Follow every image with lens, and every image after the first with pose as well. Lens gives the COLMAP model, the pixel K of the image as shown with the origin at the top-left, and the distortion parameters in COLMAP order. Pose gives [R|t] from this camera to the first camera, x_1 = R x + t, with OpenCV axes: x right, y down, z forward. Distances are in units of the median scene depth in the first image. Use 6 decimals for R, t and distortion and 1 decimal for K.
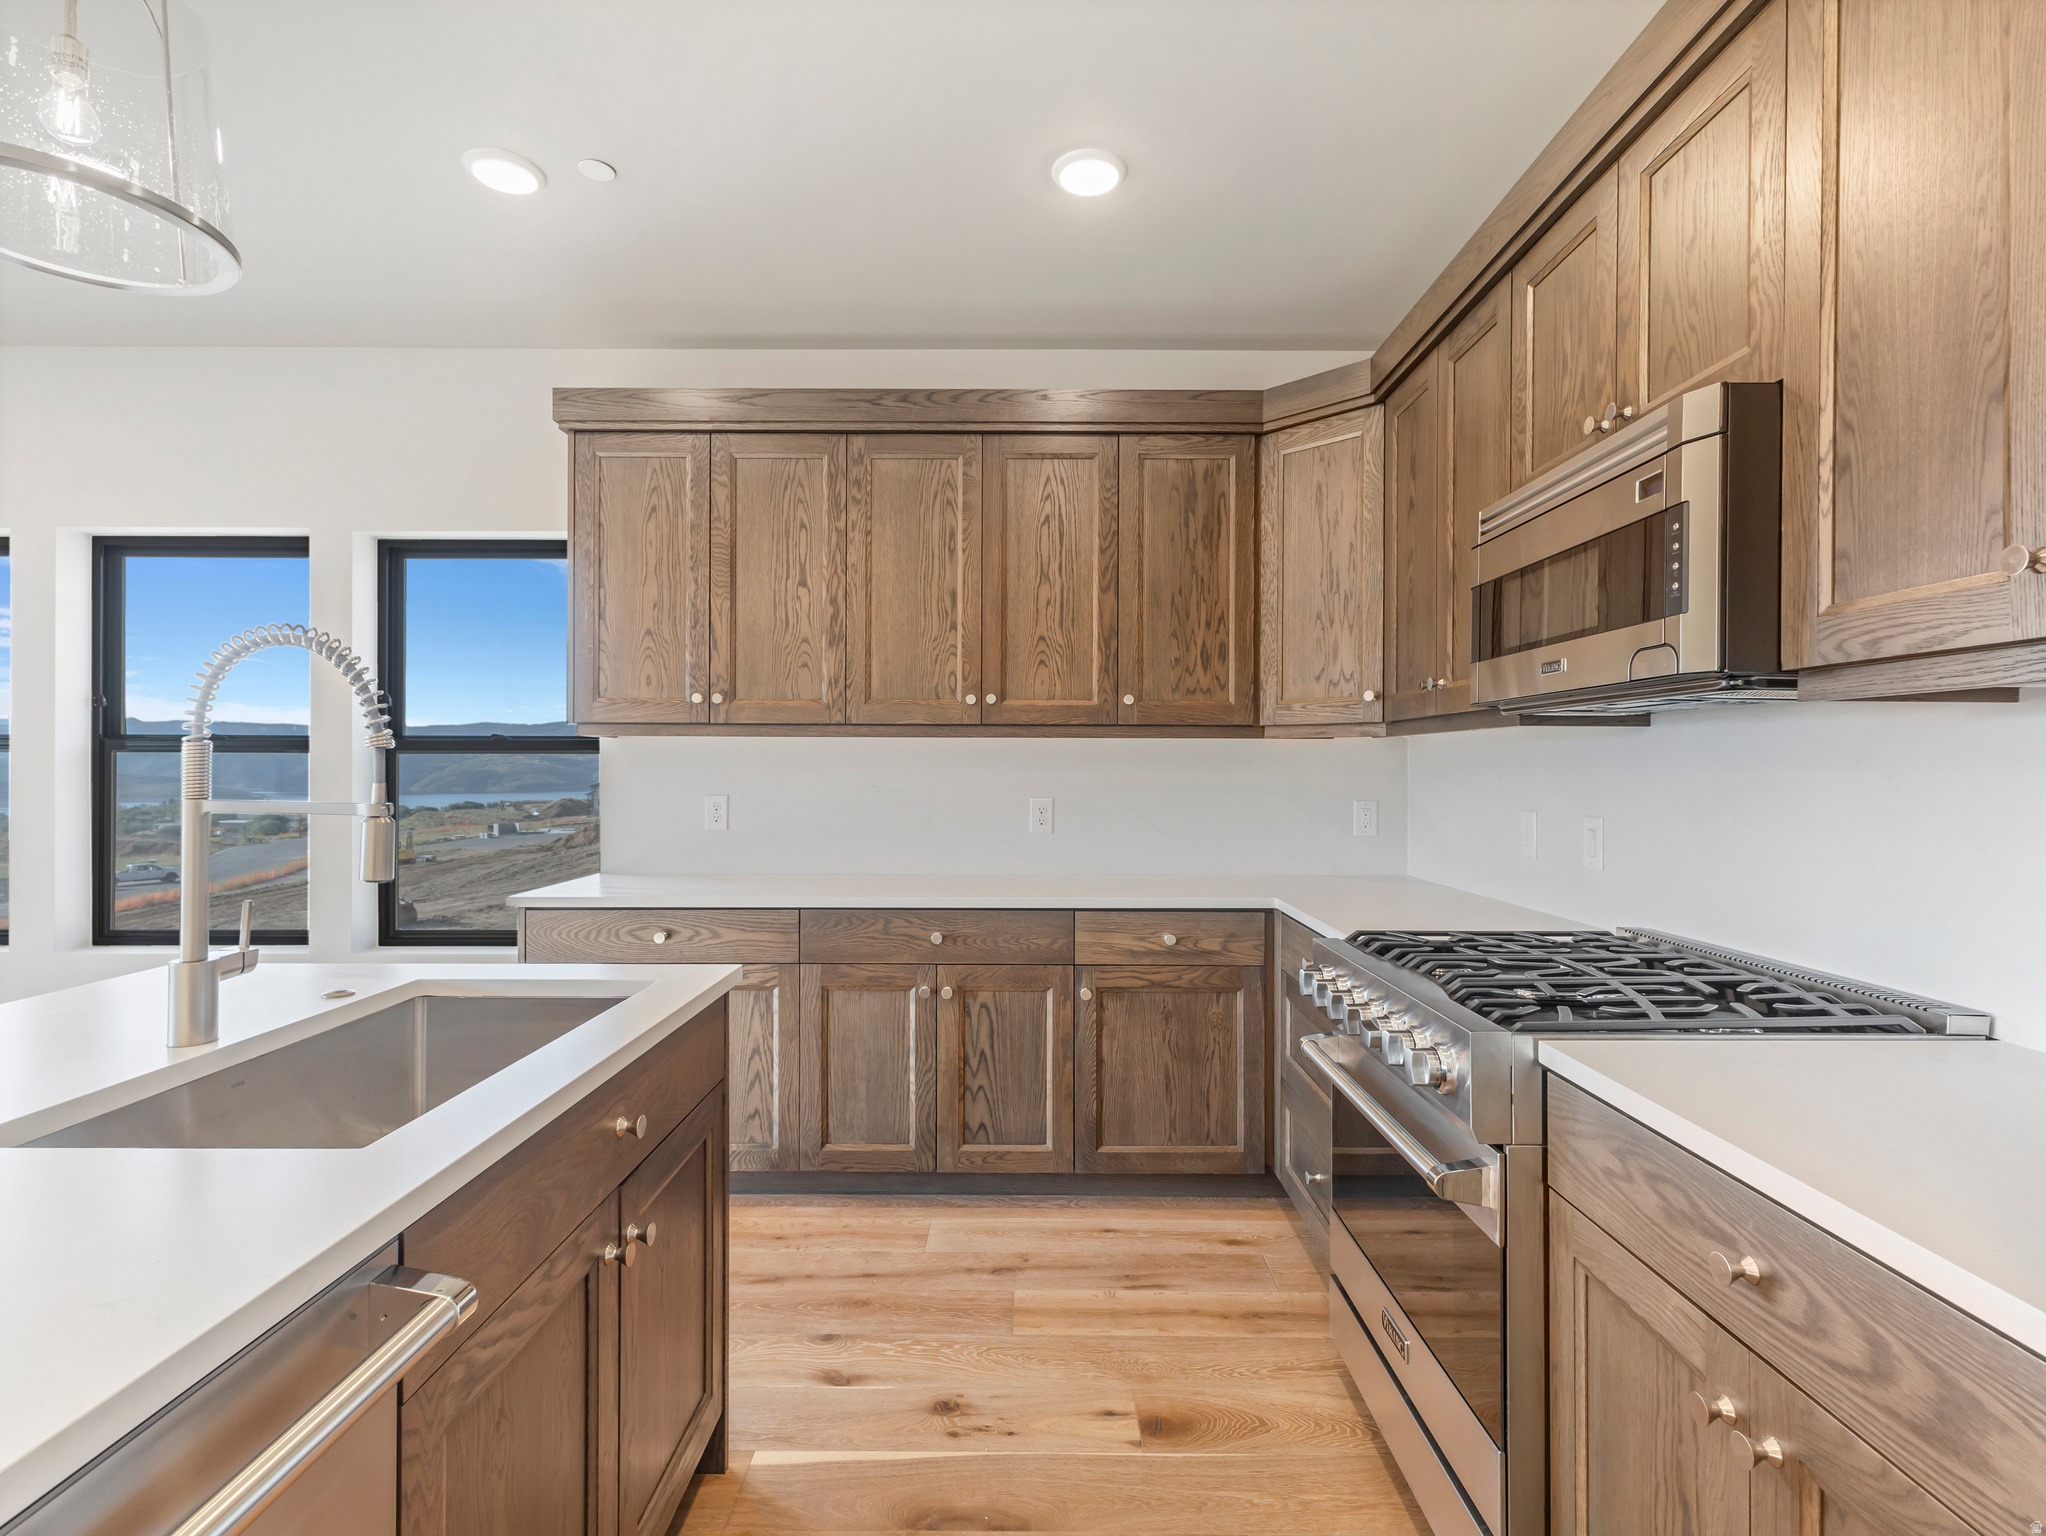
lens RADIAL K [[997.1, 0, 1030.3], [0, 997.1, 764.0], [0, 0, 1]] dist [0.009274, -0.000065]
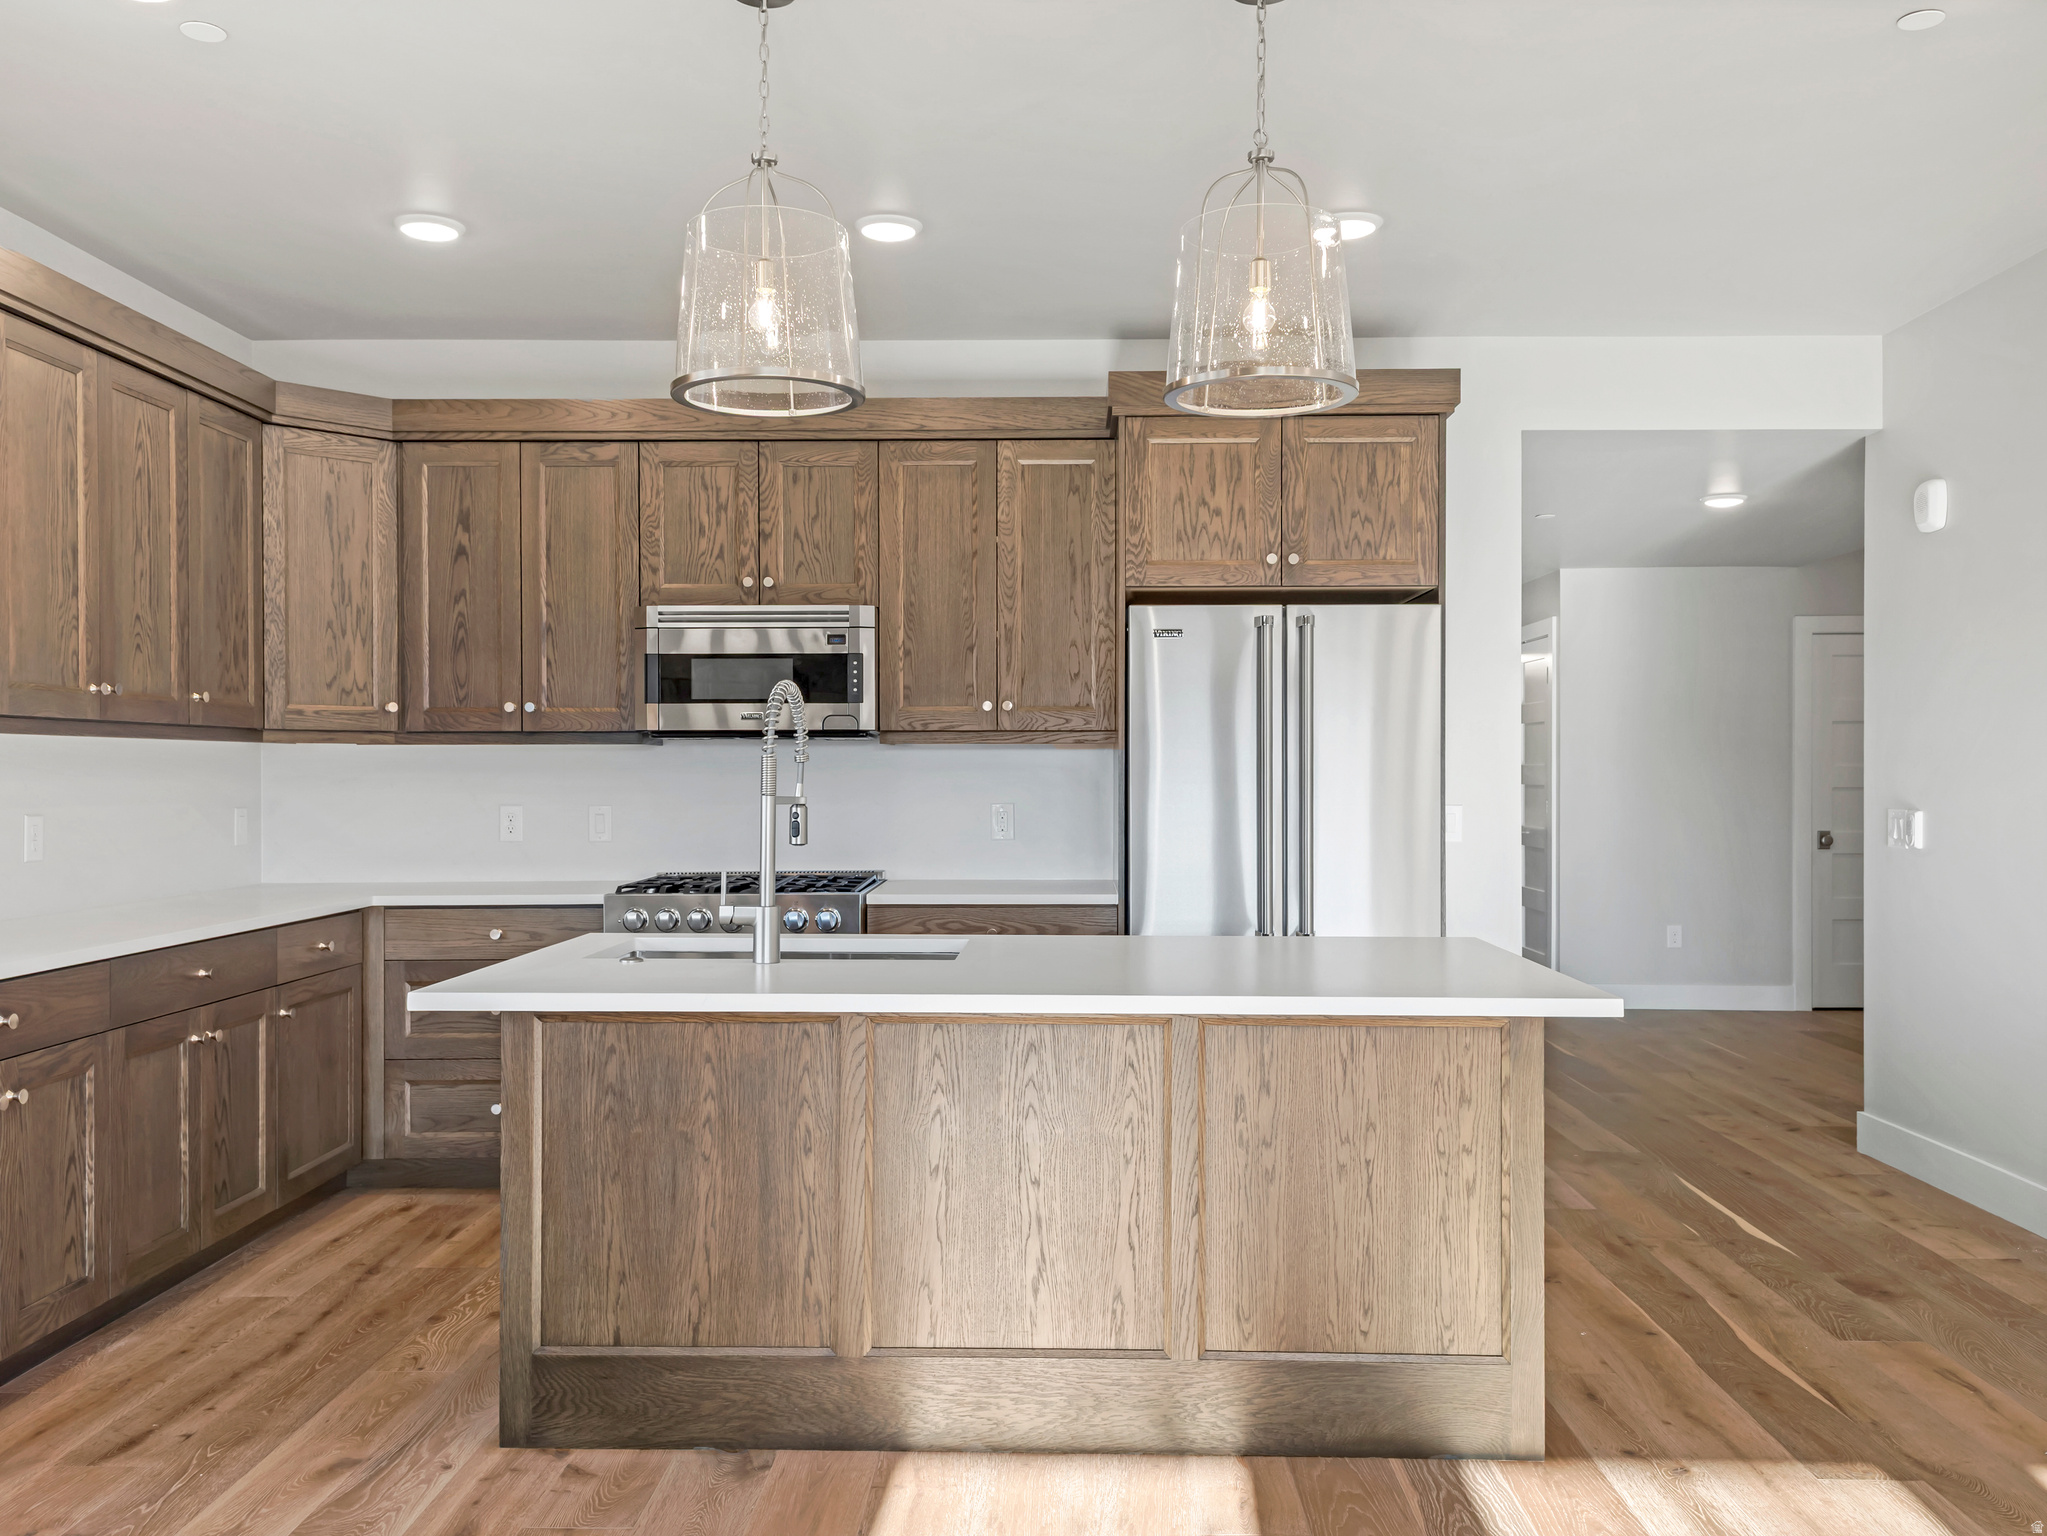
lens RADIAL K [[1719.5, 0, 1028.0], [0, 1719.5, 779.1], [0, 0, 1]] dist [0.043565, -0.015914]
pose [[0.022556, -0.008830, 0.999707, -1.483032], [0.000098, 0.999961, 0.008830, -0.005833], [-0.999746, -0.000101, 0.022556, 0.248548]]
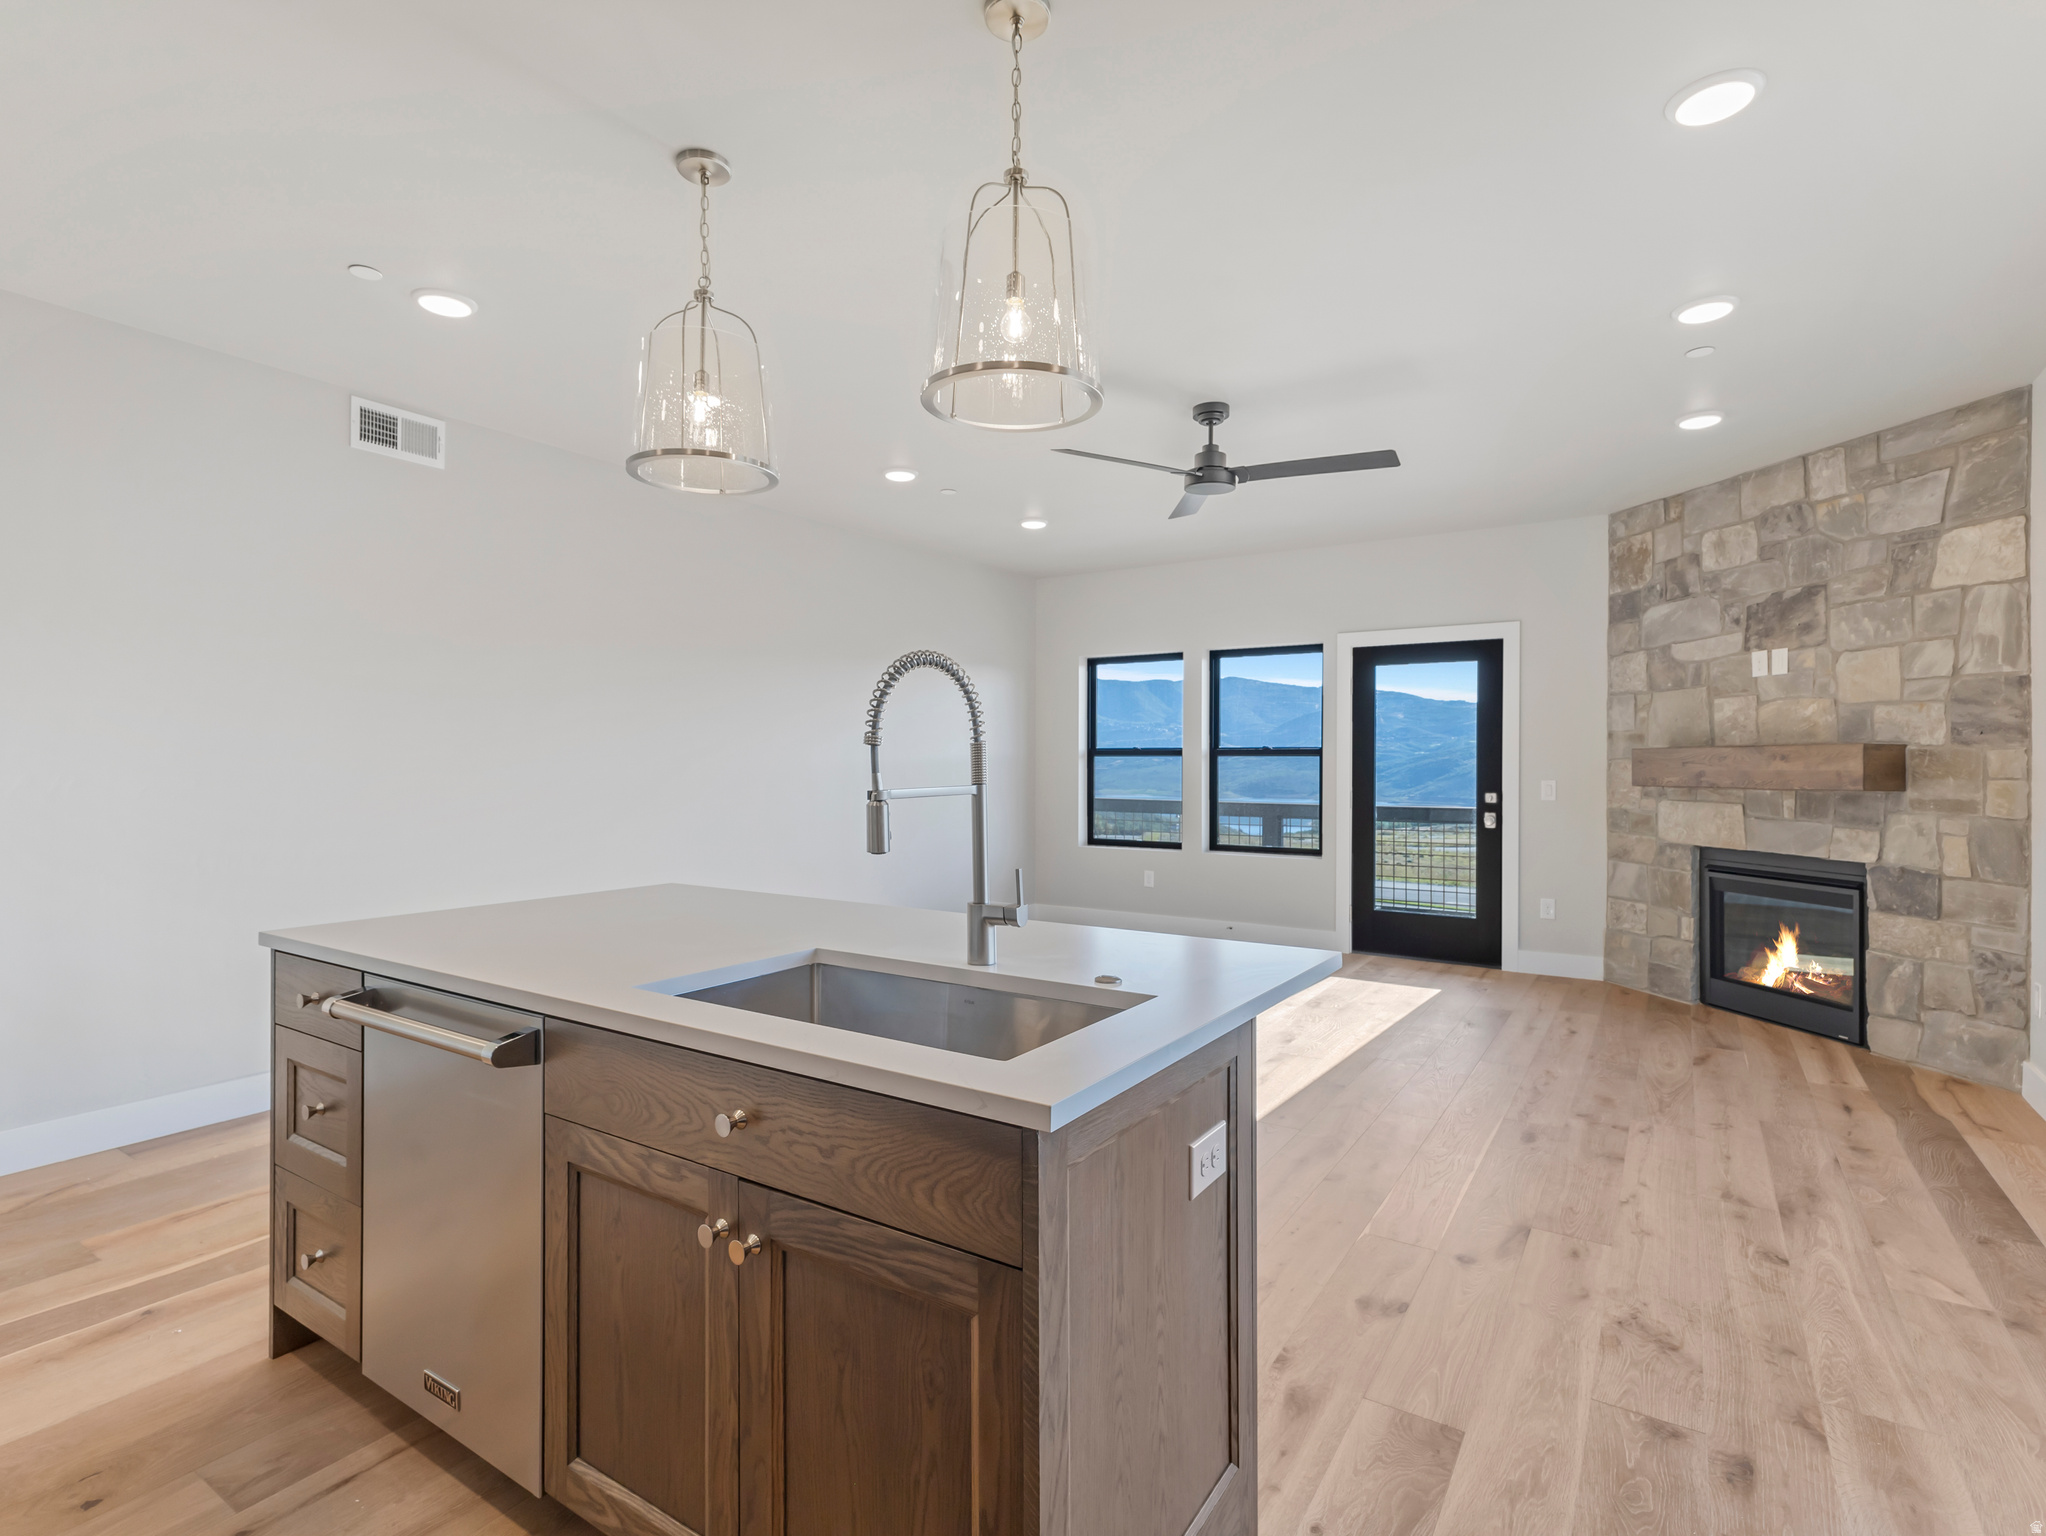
lens RADIAL K [[997.1, 0, 1030.3], [0, 997.1, 764.0], [0, 0, 1]] dist [0.009274, -0.000065]
pose [[-0.544231, -0.003890, -0.838927, 0.122099], [-0.004080, 0.999990, -0.001990, 0.003251], [0.838926, 0.002340, -0.544241, 0.795969]]
